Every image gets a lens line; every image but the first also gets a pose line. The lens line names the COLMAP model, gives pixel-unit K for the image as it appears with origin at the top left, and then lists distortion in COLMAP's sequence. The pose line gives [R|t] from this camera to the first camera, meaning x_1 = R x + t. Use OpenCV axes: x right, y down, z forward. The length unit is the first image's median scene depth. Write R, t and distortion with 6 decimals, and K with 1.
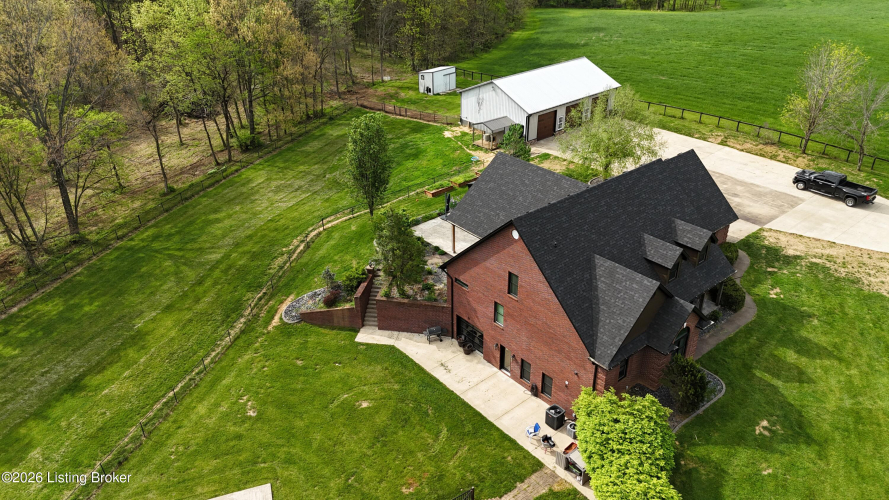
lens RADIAL K [[653.6, 0, 444.5], [0, 653.6, 250.0], [0, 0, 1]] dist [0.078870, -0.085248]
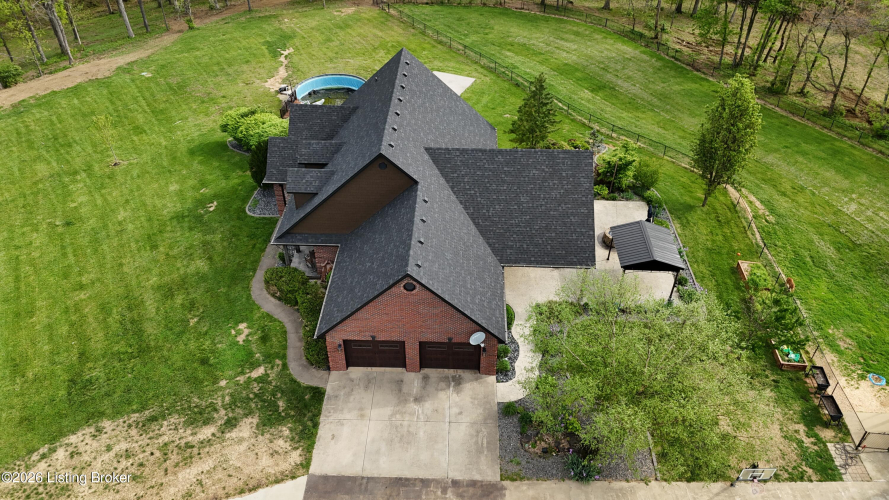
lens RADIAL K [[653.6, 0, 444.5], [0, 653.6, 250.0], [0, 0, 1]] dist [0.078870, -0.085248]
pose [[-0.669505, 0.471239, -0.574192, 0.645991], [-0.353220, 0.478043, 0.804183, -0.609959], [0.653451, 0.741221, -0.153601, 1.049527]]
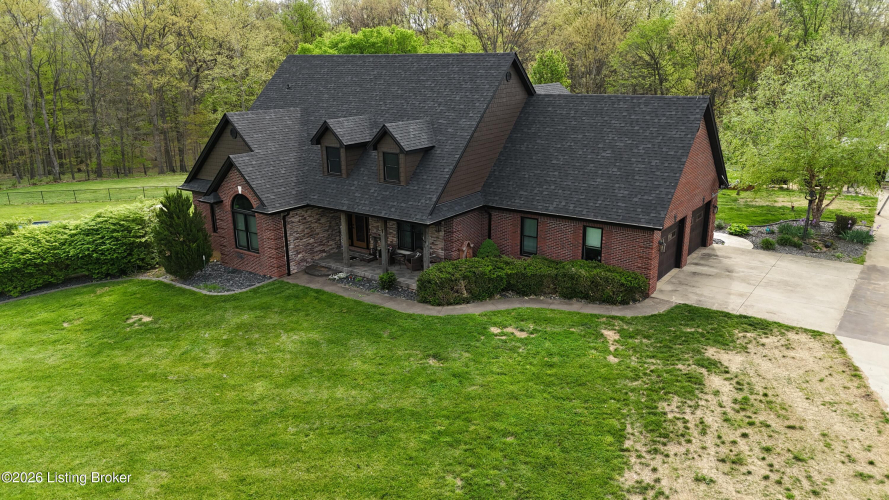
lens RADIAL K [[653.6, 0, 444.5], [0, 653.6, 250.0], [0, 0, 1]] dist [0.078870, -0.085248]
pose [[0.243619, 0.283939, -0.927377, 0.792365], [-0.460403, 0.875439, 0.147090, -0.031158], [0.853627, 0.391134, 0.344000, 0.672546]]
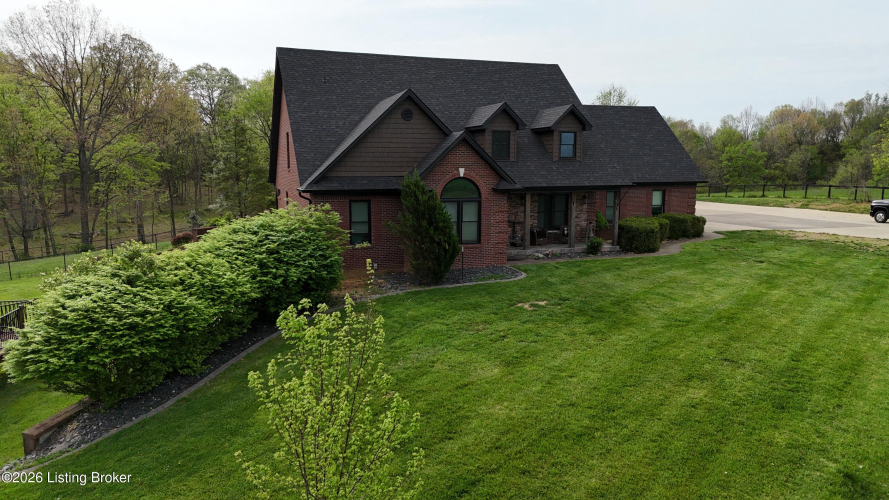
lens RADIAL K [[653.6, 0, 444.5], [0, 653.6, 250.0], [0, 0, 1]] dist [0.078870, -0.085248]
pose [[0.938671, 0.053737, -0.340602, 0.399980], [-0.175607, 0.924587, -0.338084, 0.285605], [0.296749, 0.377162, 0.877319, 0.311728]]
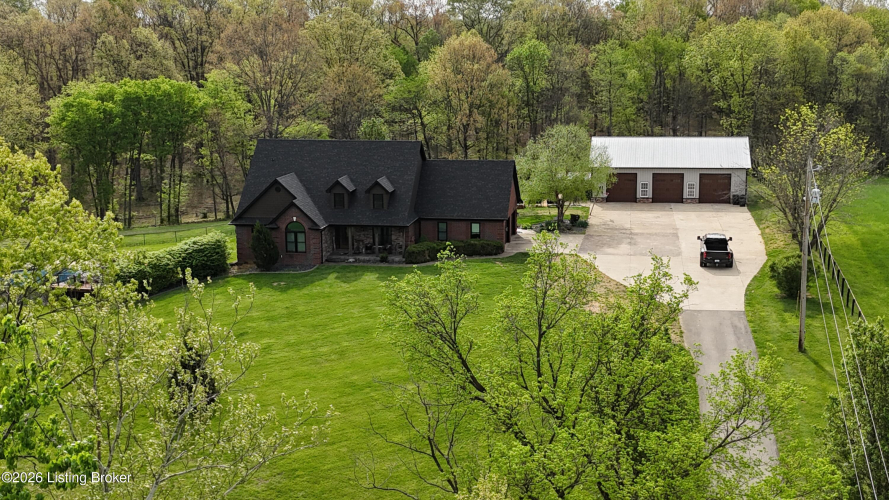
lens RADIAL K [[1195.7, 0, 444.5], [0, 1195.7, 250.0], [0, 0, 1]] dist [0.158201, -0.004189]
pose [[0.636646, 0.150773, -0.756274, 1.736312], [-0.370722, 0.919782, -0.128711, 0.266346], [0.676201, 0.362311, 0.641470, -0.271966]]
